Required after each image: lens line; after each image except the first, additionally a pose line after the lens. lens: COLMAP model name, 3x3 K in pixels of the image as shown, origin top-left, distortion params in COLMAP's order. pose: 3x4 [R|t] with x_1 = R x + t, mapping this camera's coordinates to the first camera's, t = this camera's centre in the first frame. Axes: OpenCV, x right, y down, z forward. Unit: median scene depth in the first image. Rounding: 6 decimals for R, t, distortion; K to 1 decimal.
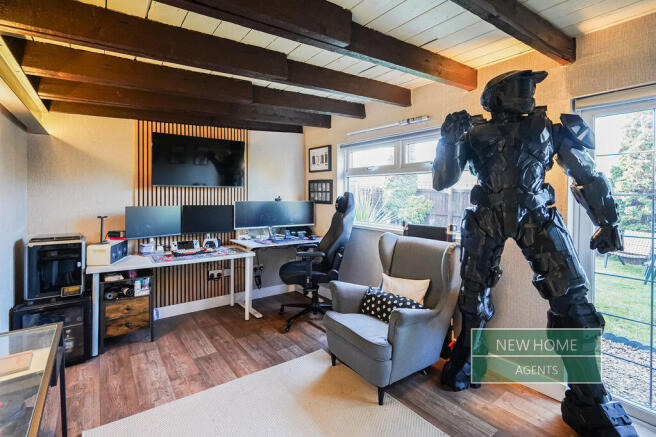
lens RADIAL K [[297.2, 0, 326.5], [0, 297.2, 203.0], [0, 0, 1]] dist [-0.001742, -0.000127]
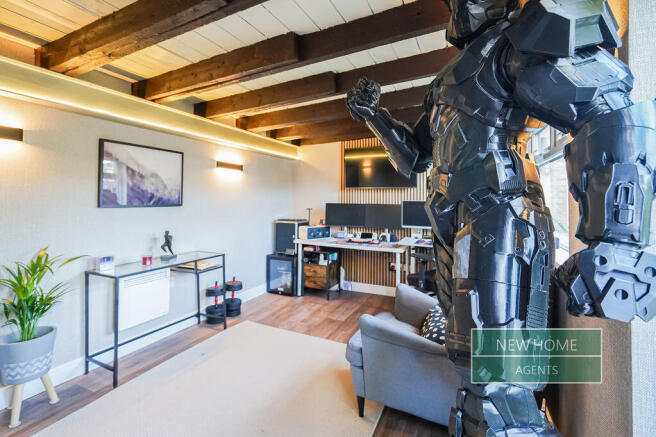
lens RADIAL K [[297.2, 0, 326.5], [0, 297.2, 203.0], [0, 0, 1]] dist [-0.001742, -0.000127]
pose [[0.507262, 0.010954, -0.861722, 0.654511], [-0.030045, 0.999536, -0.004981, 0.021293], [0.861268, 0.028417, 0.507356, 0.301519]]
